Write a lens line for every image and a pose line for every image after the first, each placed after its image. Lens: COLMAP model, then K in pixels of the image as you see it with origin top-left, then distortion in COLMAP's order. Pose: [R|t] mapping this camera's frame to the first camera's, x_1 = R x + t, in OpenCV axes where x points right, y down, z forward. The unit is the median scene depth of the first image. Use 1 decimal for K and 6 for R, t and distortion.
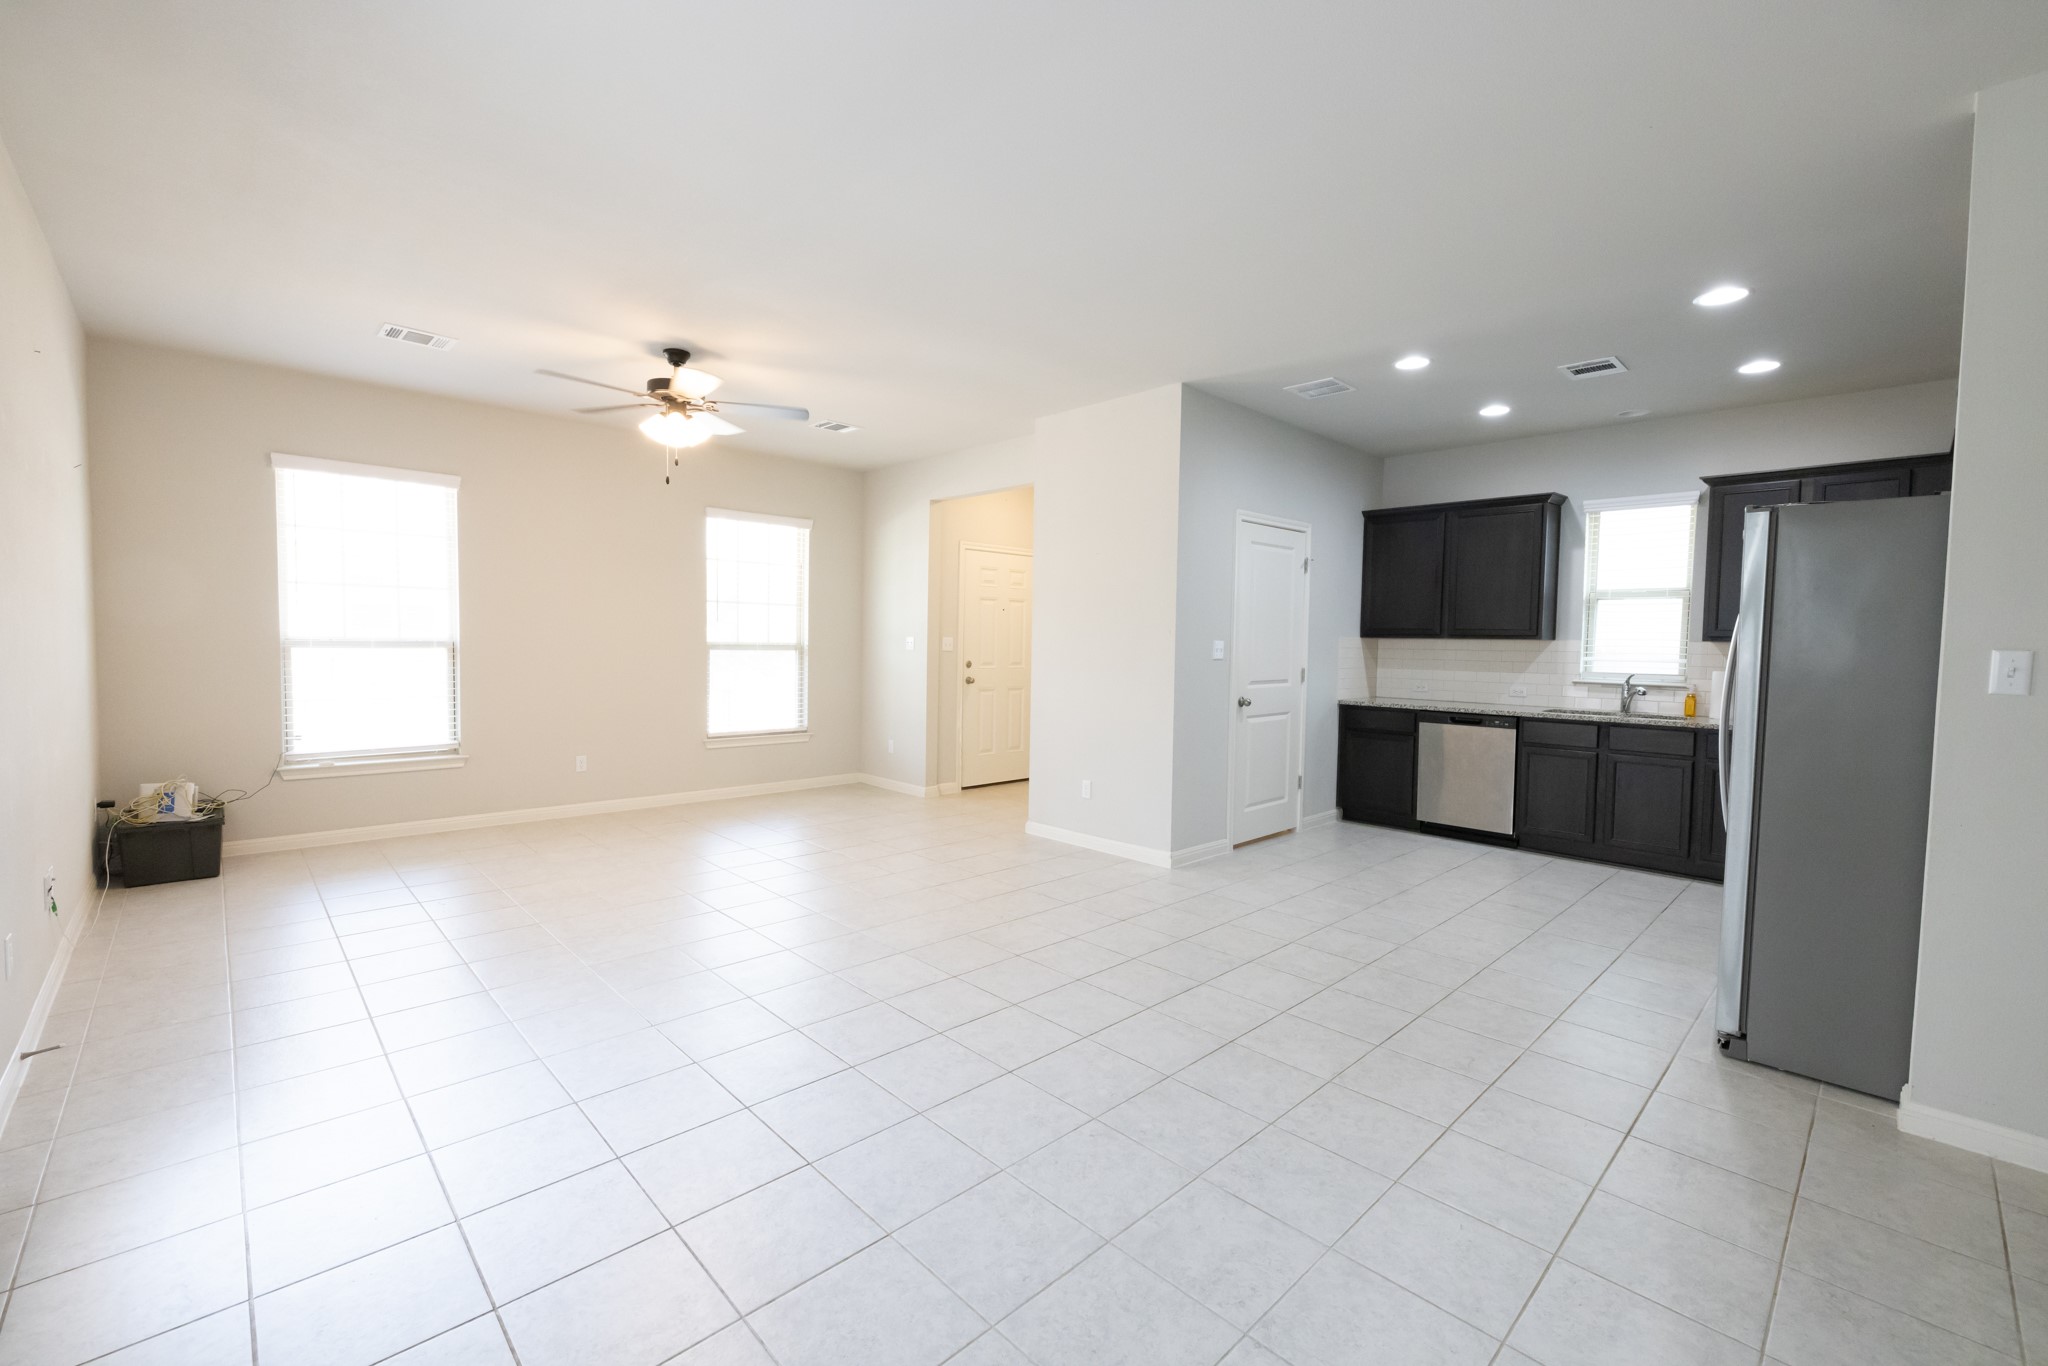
lens RADIAL K [[849.4, 0, 1036.5], [0, 849.4, 676.5], [0, 0, 1]] dist [-0.015357, 0.001209]
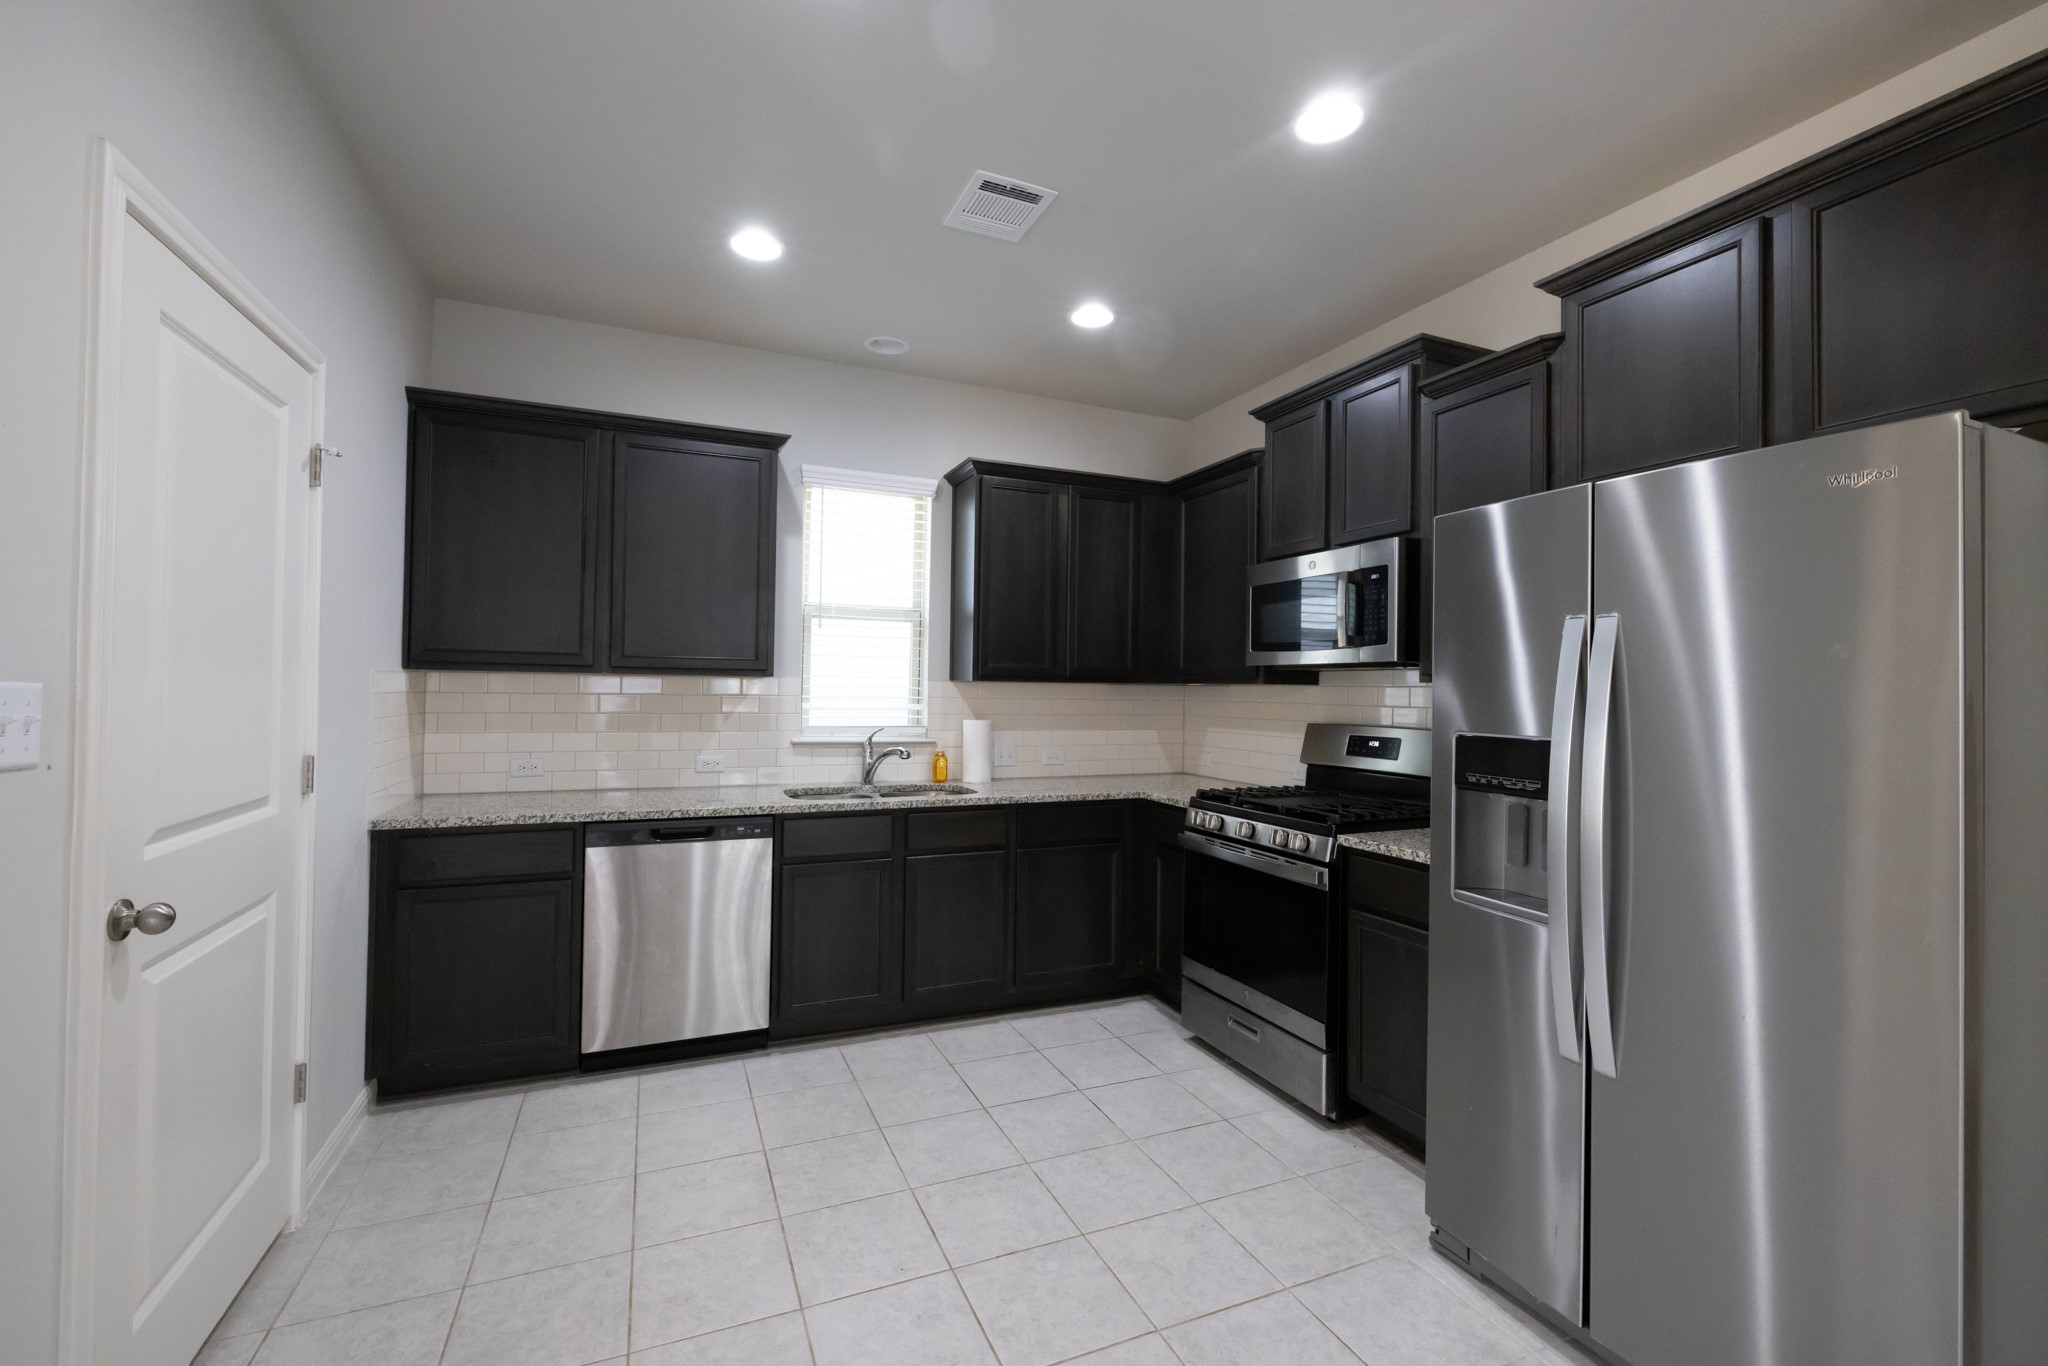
lens RADIAL K [[849.4, 0, 1013.1], [0, 849.4, 675.9], [0, 0, 1]] dist [-0.015357, 0.001209]
pose [[0.366738, 0.005130, 0.930310, 0.099728], [0.029984, 0.999400, -0.017331, -0.028465], [-0.929841, 0.034251, 0.366364, 0.615976]]
